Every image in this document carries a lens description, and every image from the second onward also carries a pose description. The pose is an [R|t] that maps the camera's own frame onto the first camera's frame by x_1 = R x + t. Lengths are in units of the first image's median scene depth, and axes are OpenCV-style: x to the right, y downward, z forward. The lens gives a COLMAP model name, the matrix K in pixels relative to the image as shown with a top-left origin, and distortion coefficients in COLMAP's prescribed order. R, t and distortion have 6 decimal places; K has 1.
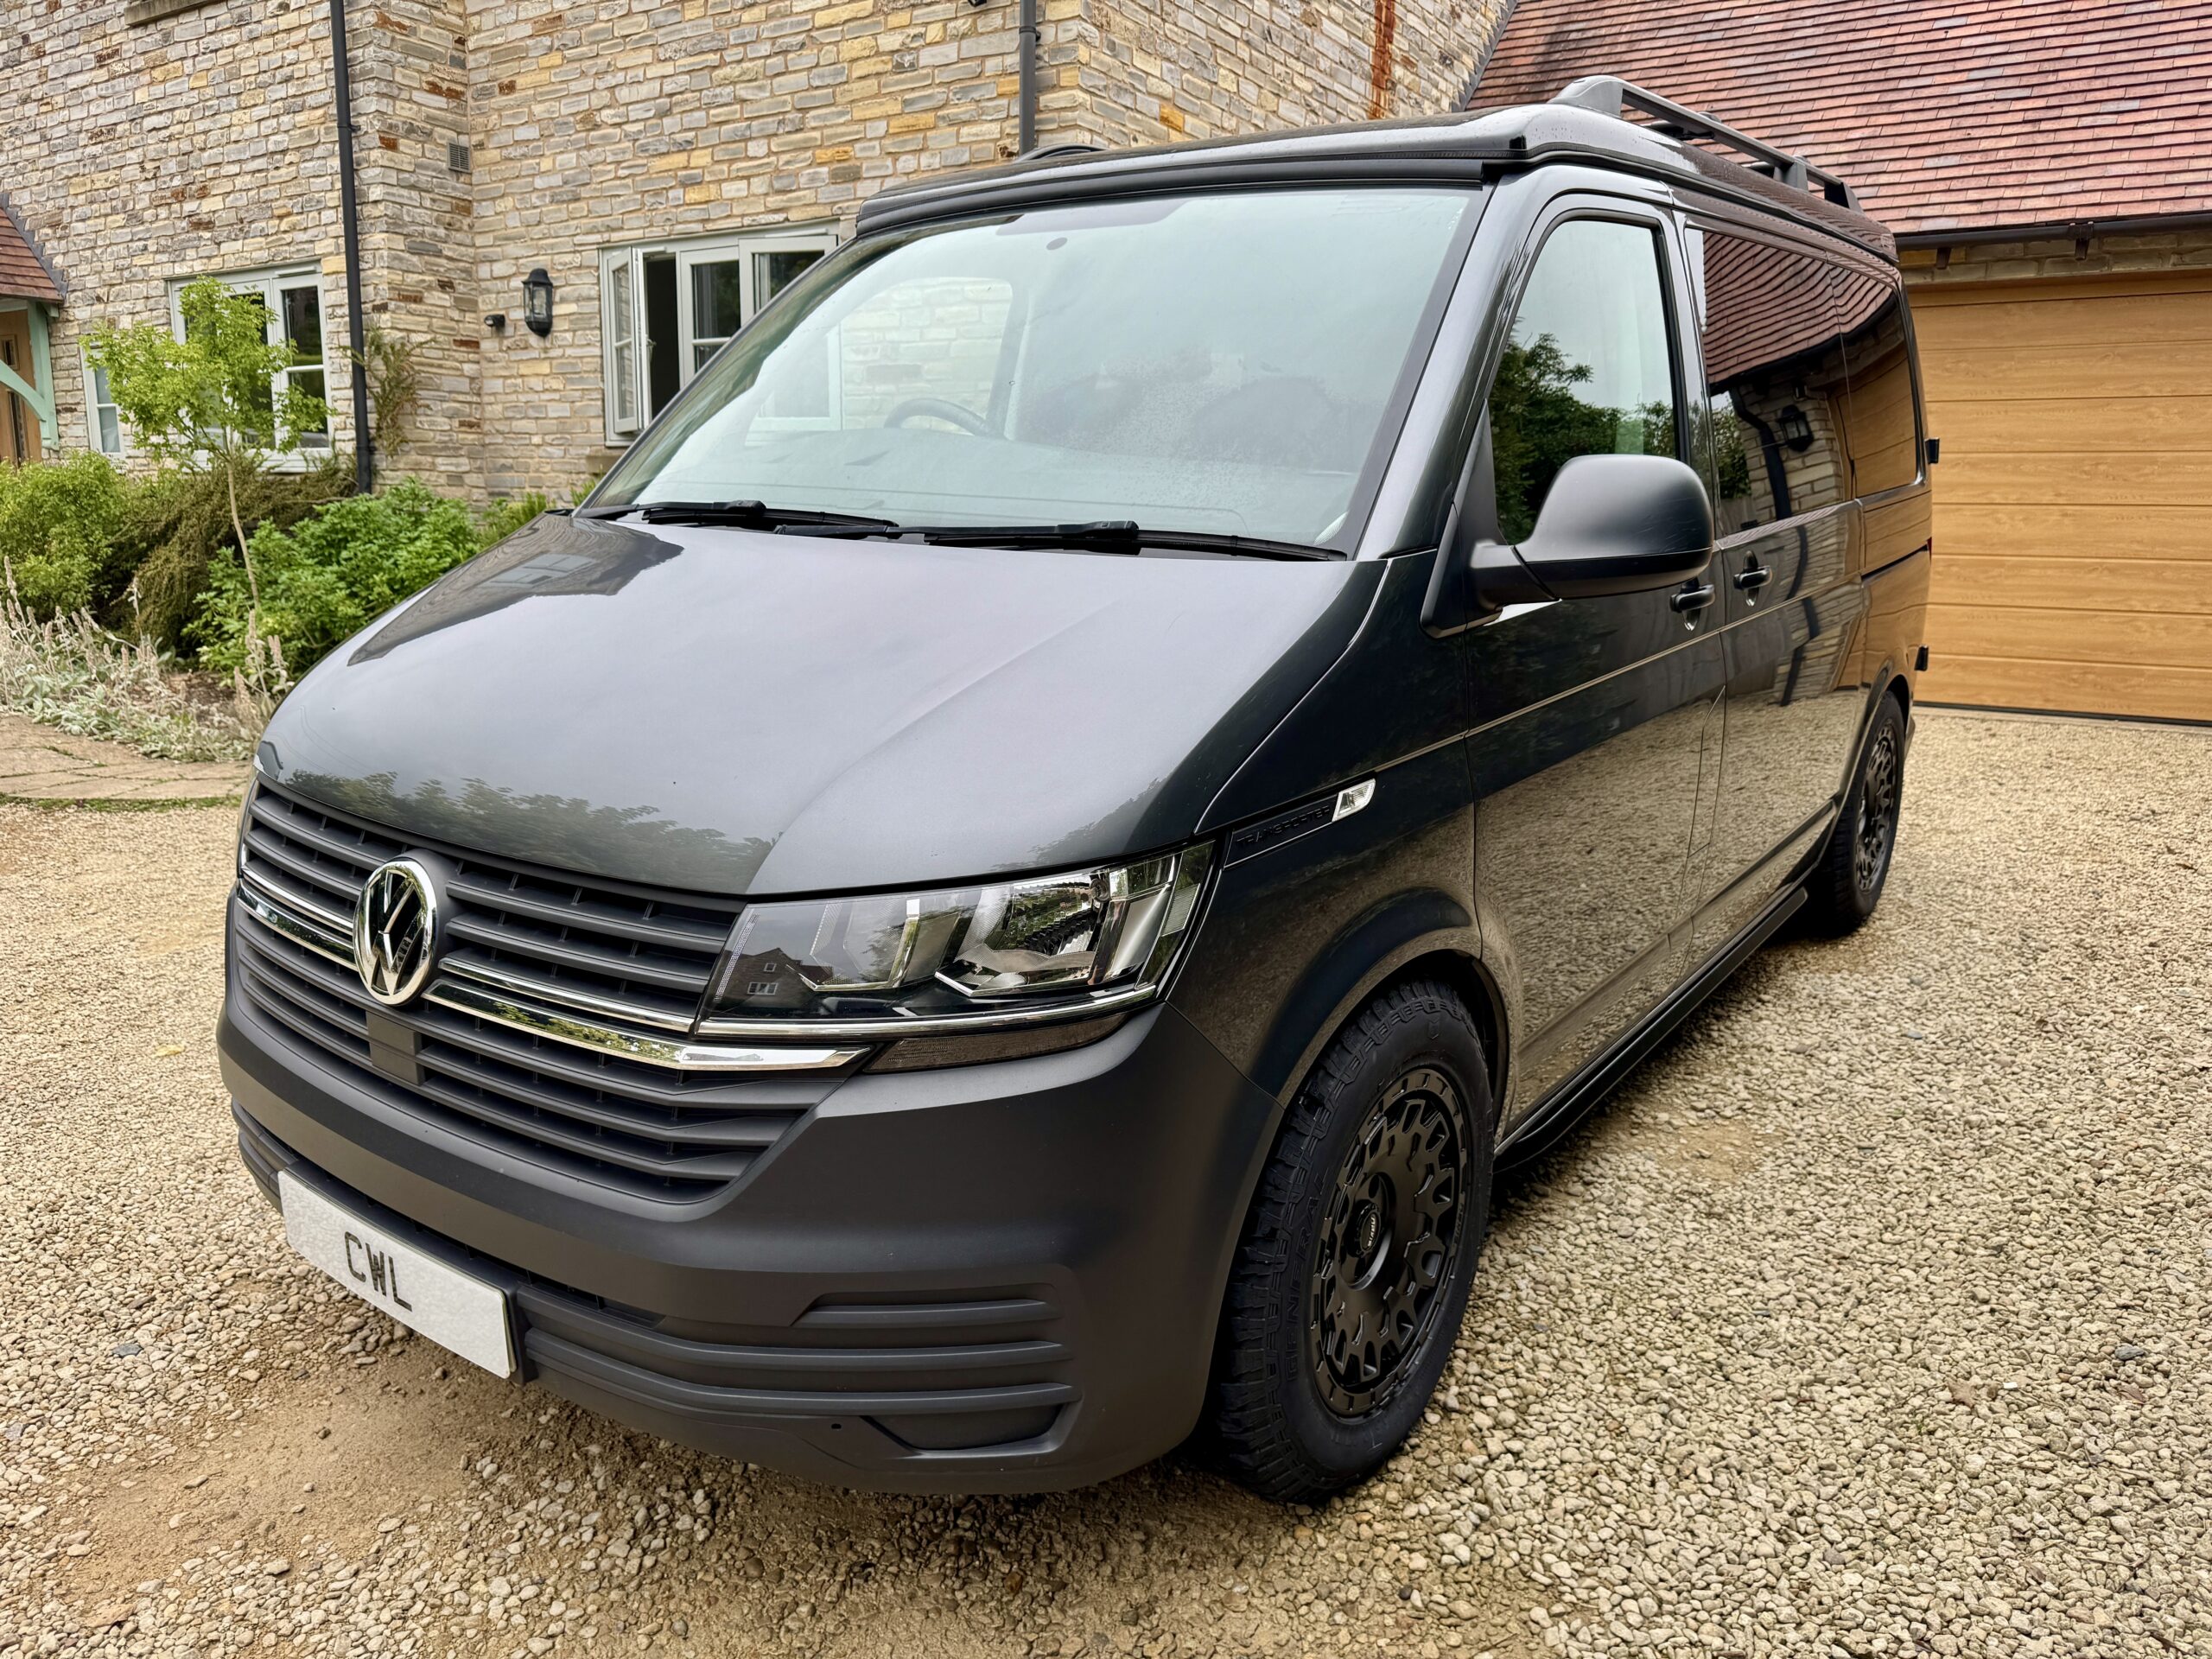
lens RADIAL K [[1538.5, 0, 1102.2], [0, 1538.5, 826.3], [0, 0, 1]] dist [0.002215, -0.006056]
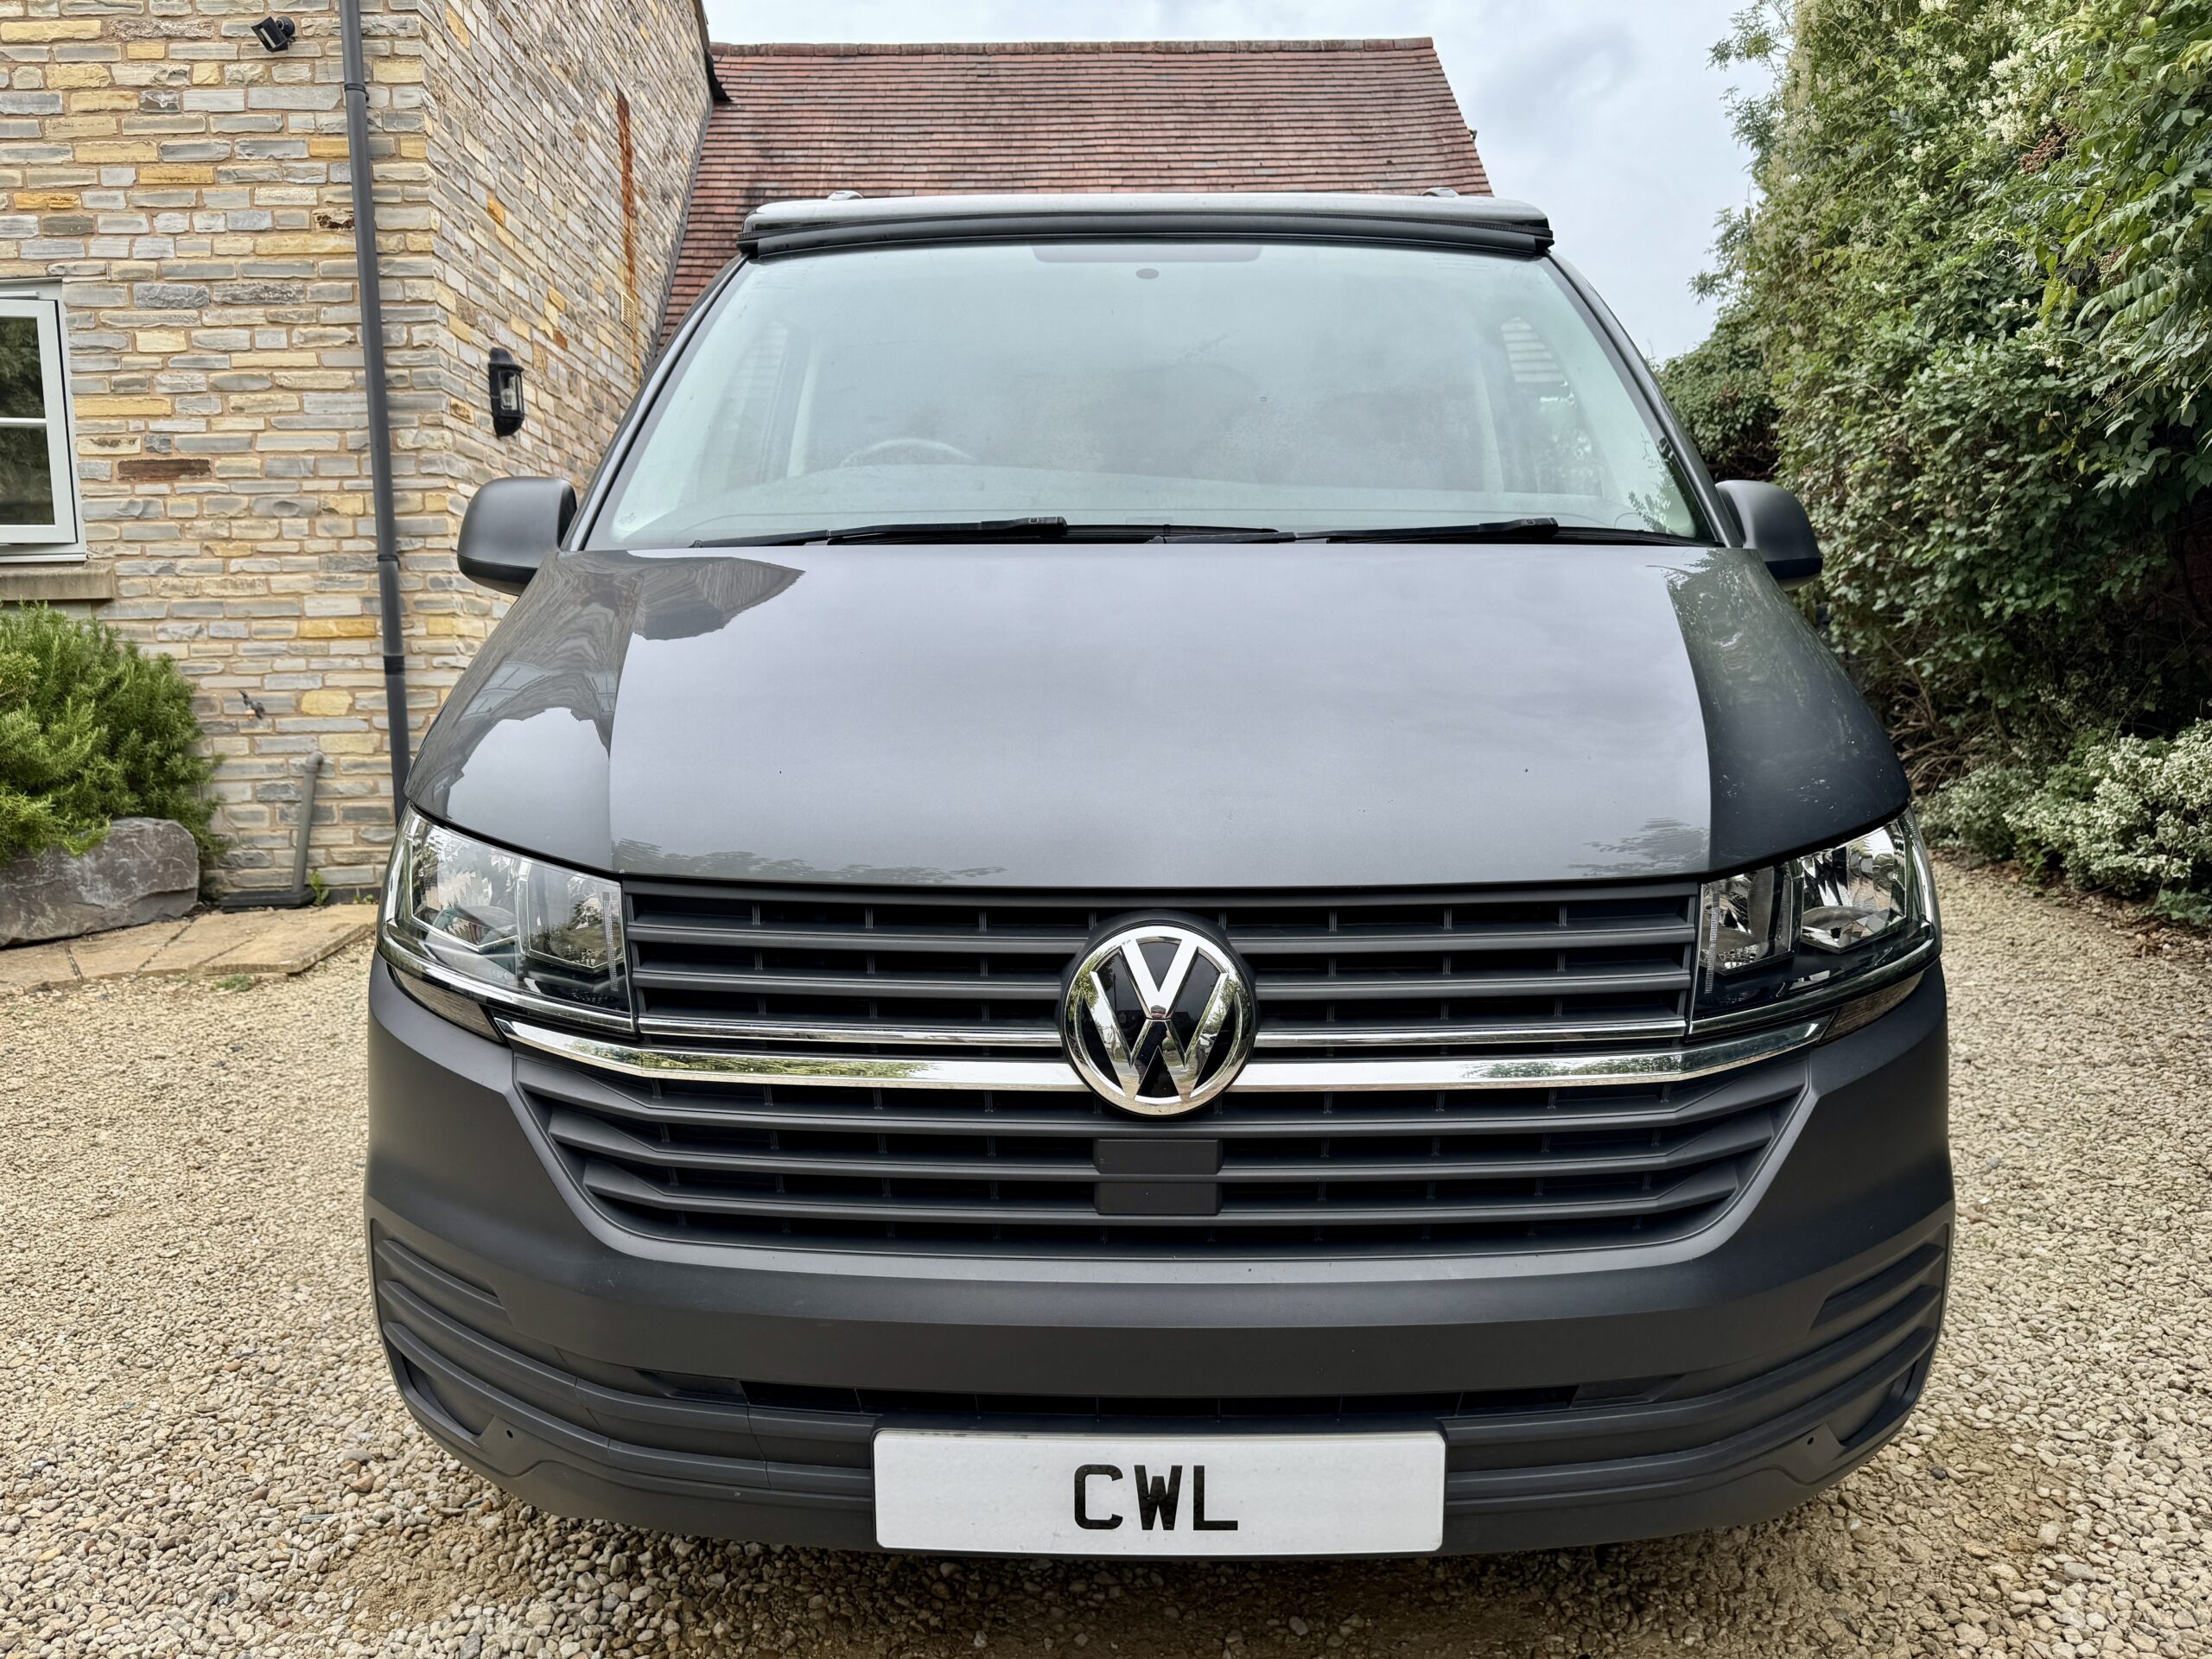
lens RADIAL K [[1538.5, 0, 1103.8], [0, 1538.5, 832.2], [0, 0, 1]] dist [0.002215, -0.006056]
pose [[0.816472, -0.098028, 0.569002, -0.221718], [0.151458, 0.987335, -0.047231, 0.002307], [-0.557166, 0.124743, 0.820978, 0.096336]]
